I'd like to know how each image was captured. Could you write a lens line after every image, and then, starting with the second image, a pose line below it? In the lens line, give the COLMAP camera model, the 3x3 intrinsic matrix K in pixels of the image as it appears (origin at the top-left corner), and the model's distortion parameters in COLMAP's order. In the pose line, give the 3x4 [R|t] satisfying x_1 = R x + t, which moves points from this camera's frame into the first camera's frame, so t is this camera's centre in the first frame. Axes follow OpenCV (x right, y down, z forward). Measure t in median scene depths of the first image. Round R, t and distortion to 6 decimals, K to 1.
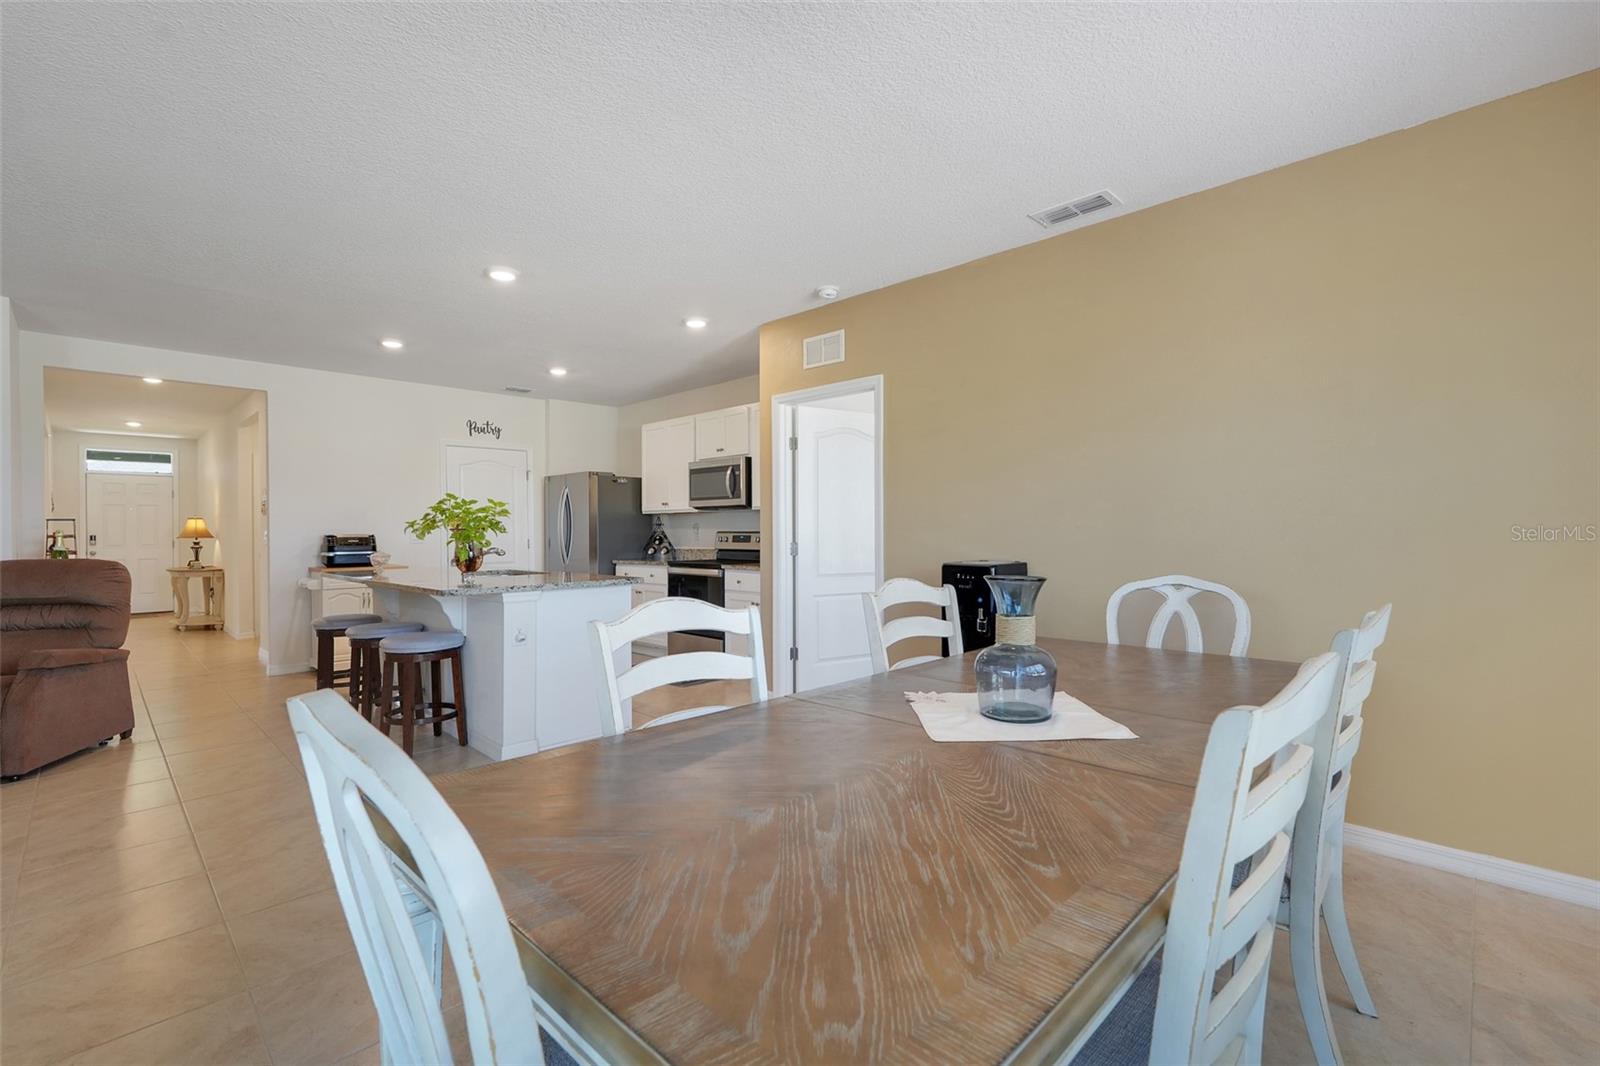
lens RADIAL K [[711.0, 0, 787.7], [0, 711.0, 536.0], [0, 0, 1]] dist [-0.009796, 0.005324]
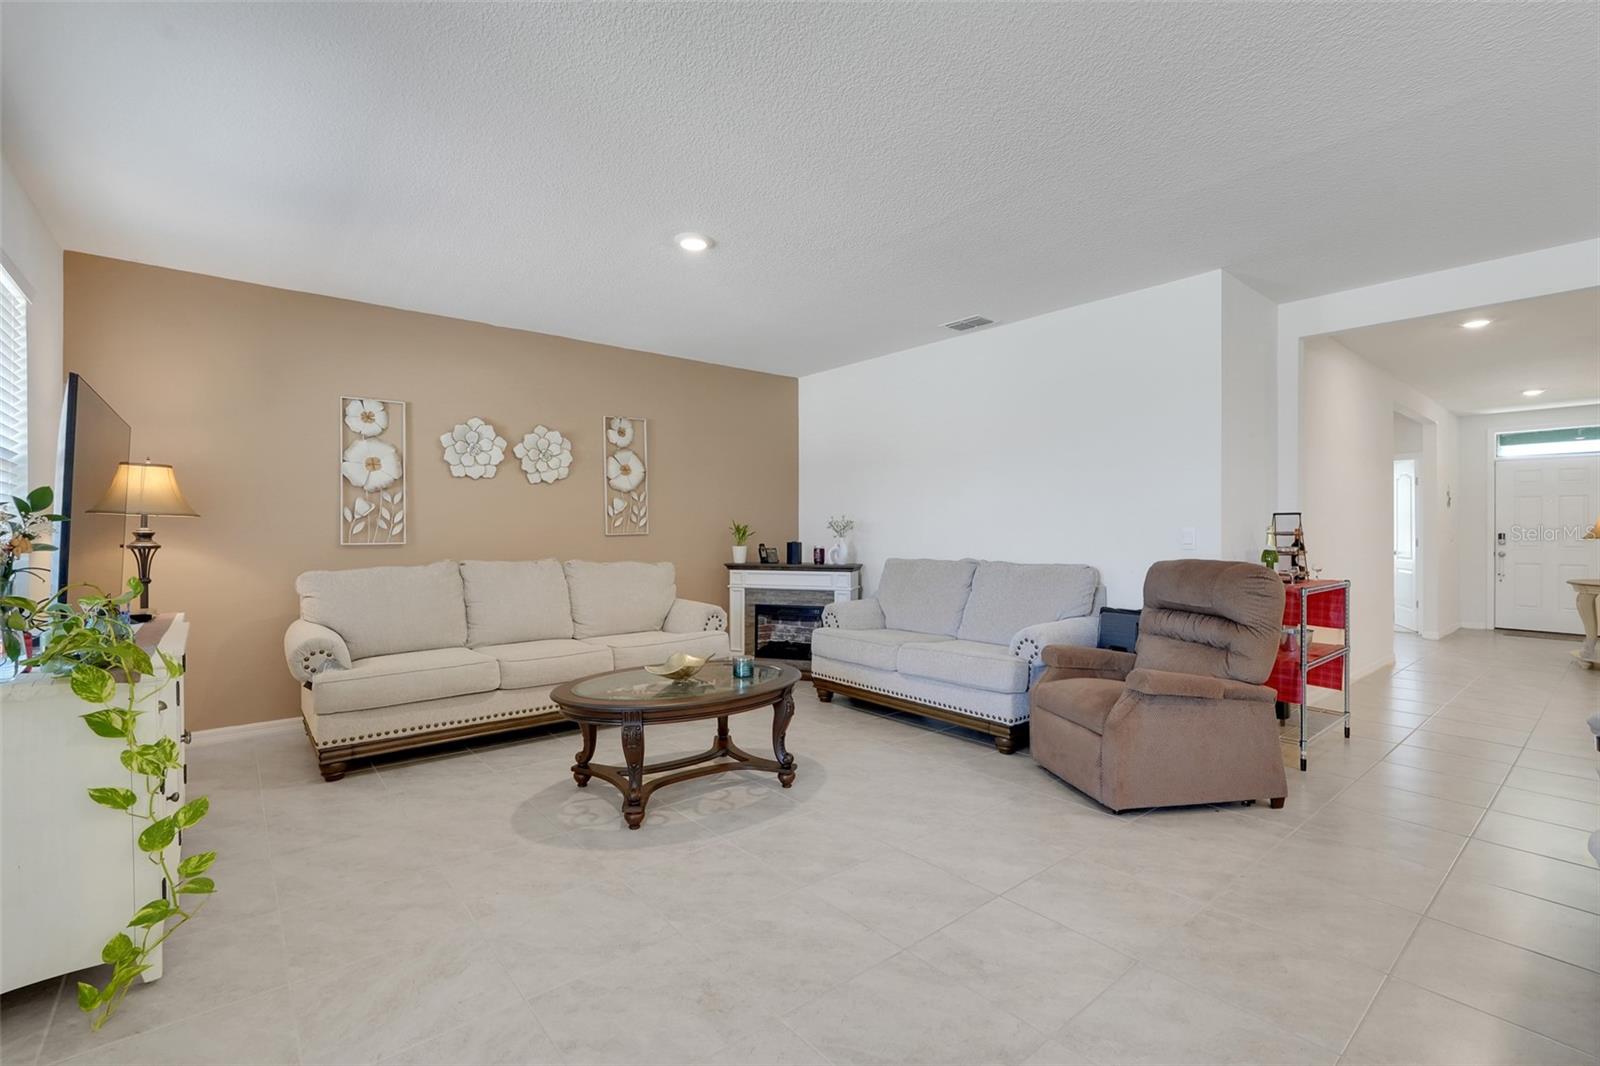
lens RADIAL K [[711.0, 0, 801.4], [0, 711.0, 520.3], [0, 0, 1]] dist [-0.009796, 0.005324]
pose [[-0.088344, -0.007041, -0.996065, -0.096842], [-0.010765, 0.999923, -0.006113, -0.003540], [0.996032, 0.010182, -0.088413, 0.360924]]
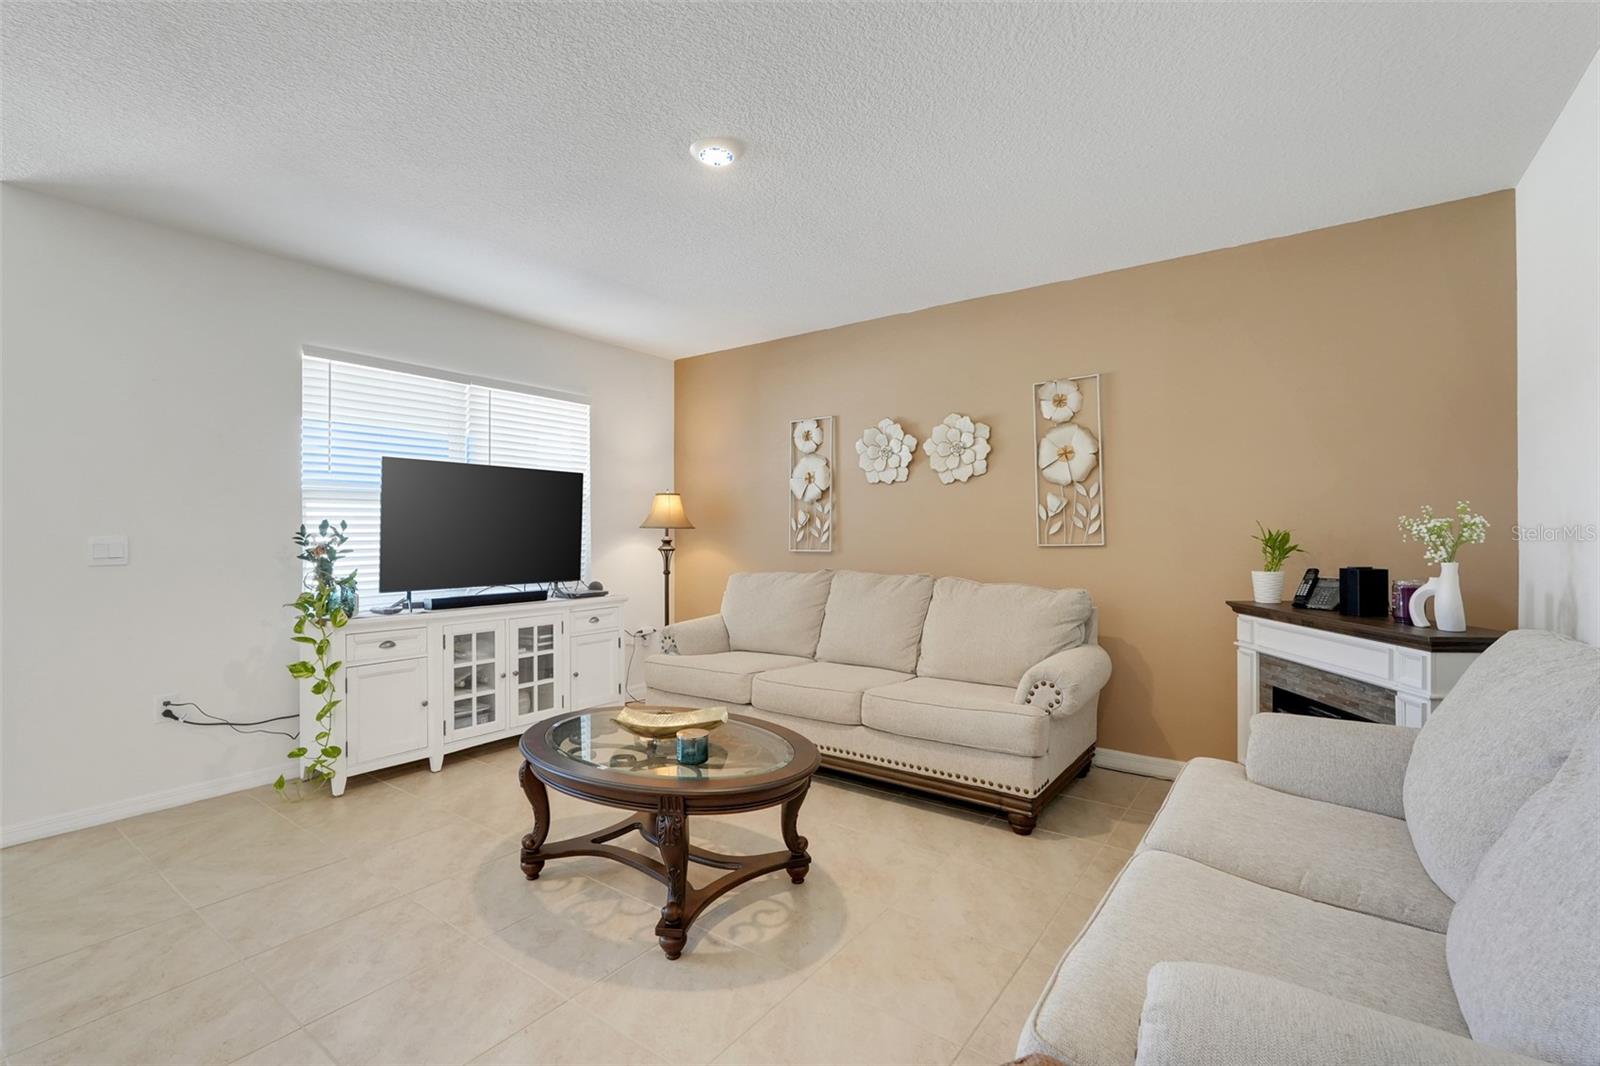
lens RADIAL K [[711.0, 0, 794.0], [0, 711.0, 528.5], [0, 0, 1]] dist [-0.009796, 0.005324]
pose [[-0.988207, 0.008281, -0.152898, -0.590254], [0.007194, 0.999945, 0.007660, -0.009955], [0.152953, 0.006470, -0.988212, 0.619068]]
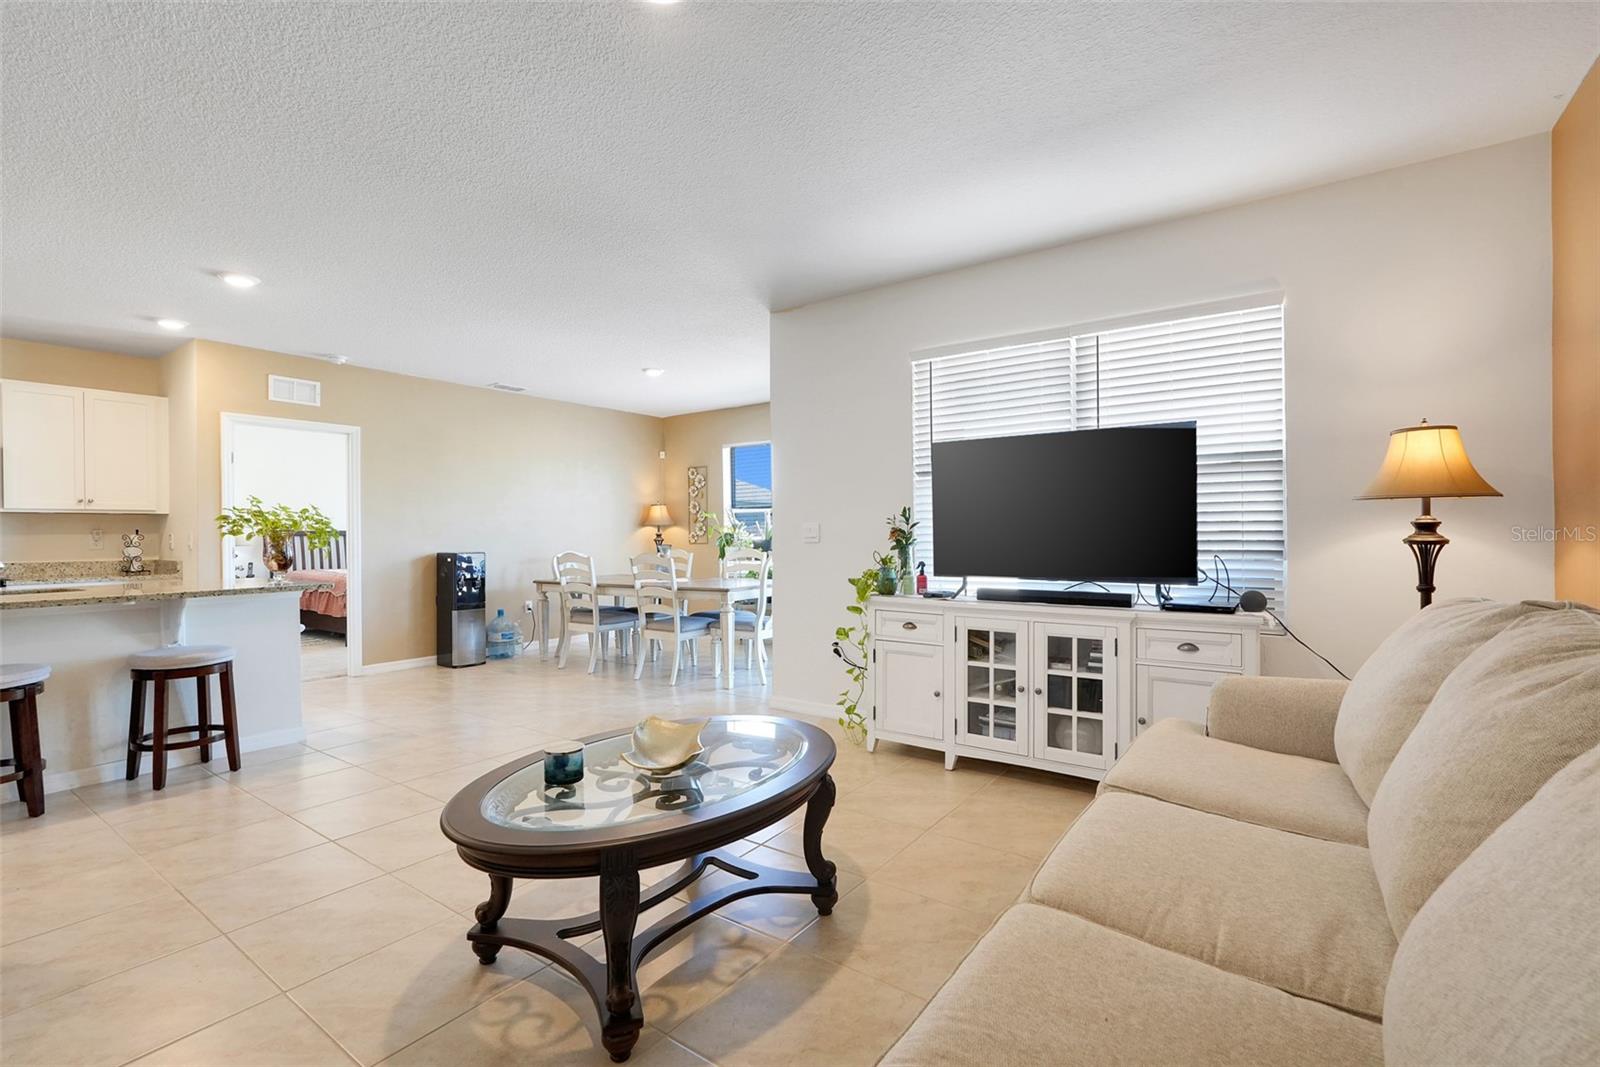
lens RADIAL K [[711.0, 0, 802.7], [0, 711.0, 531.9], [0, 0, 1]] dist [-0.009796, 0.005324]
pose [[-0.169418, 0.010797, 0.985485, -0.889260], [0.020707, 0.999758, -0.007393, 0.008532], [-0.985327, 0.019154, -0.169601, 0.229392]]
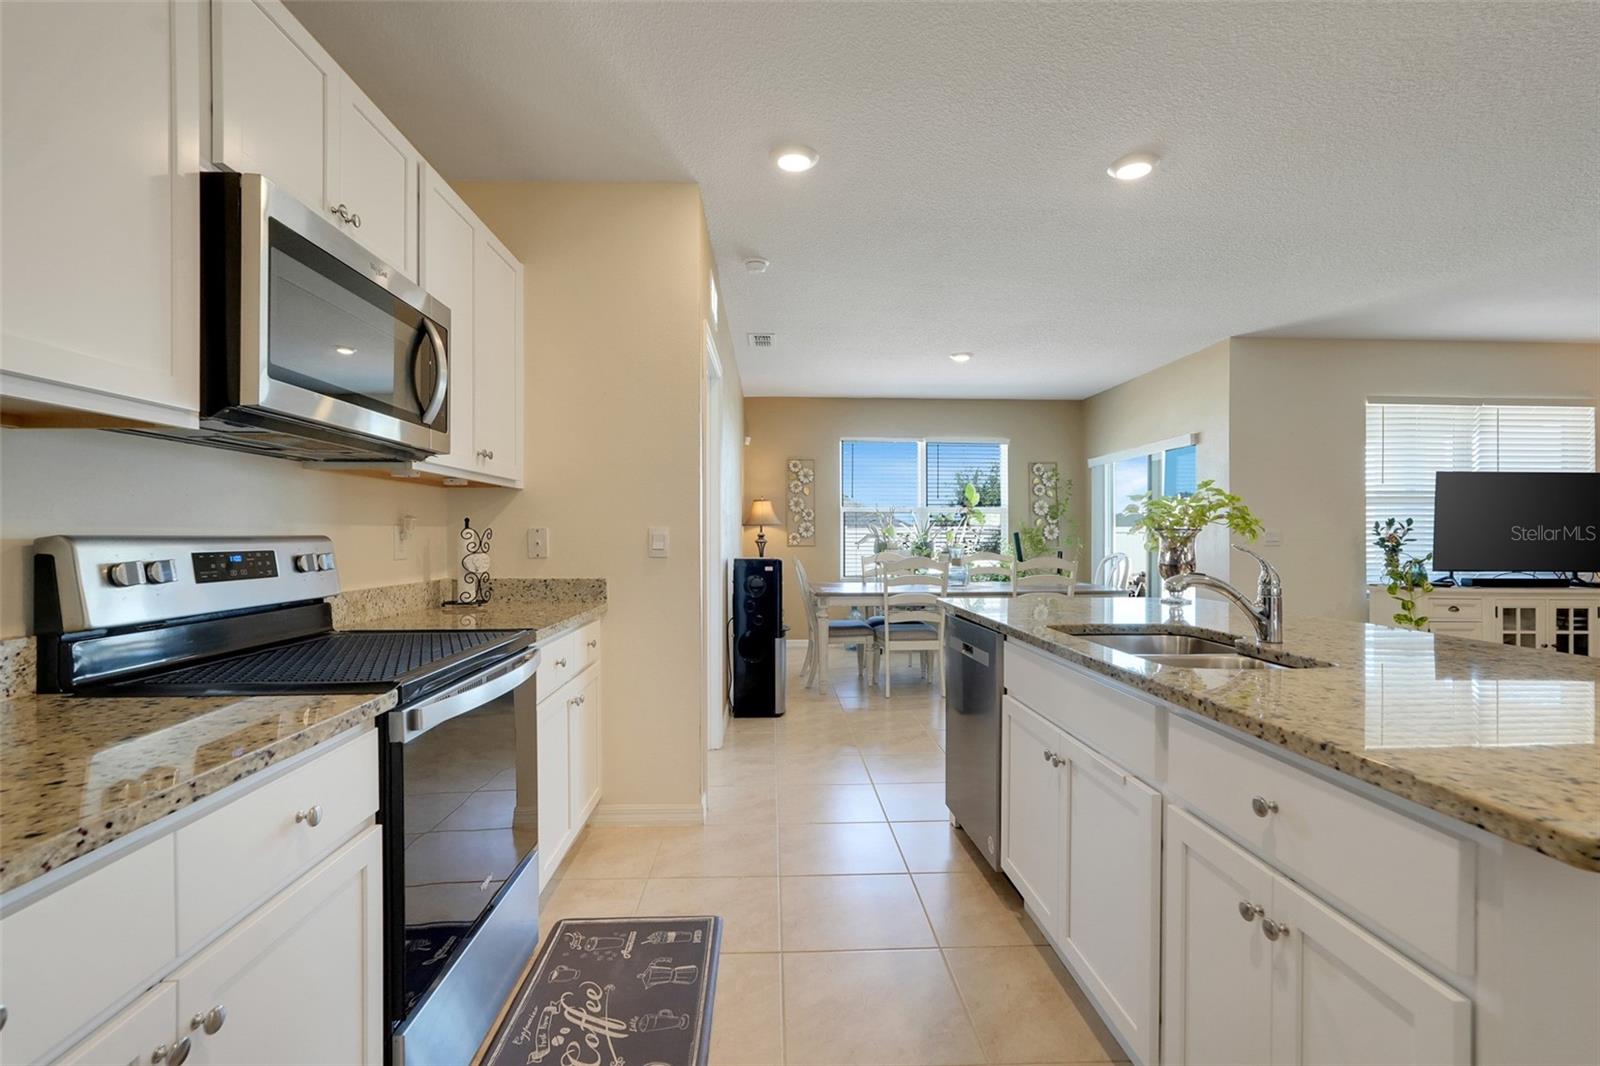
lens RADIAL K [[711.0, 0, 796.4], [0, 711.0, 538.9], [0, 0, 1]] dist [-0.009796, 0.005324]
pose [[-0.744139, -0.000028, 0.668024, -0.358490], [0.008840, 0.999912, 0.009889, -0.005683], [-0.667966, 0.013264, -0.744074, 1.022833]]
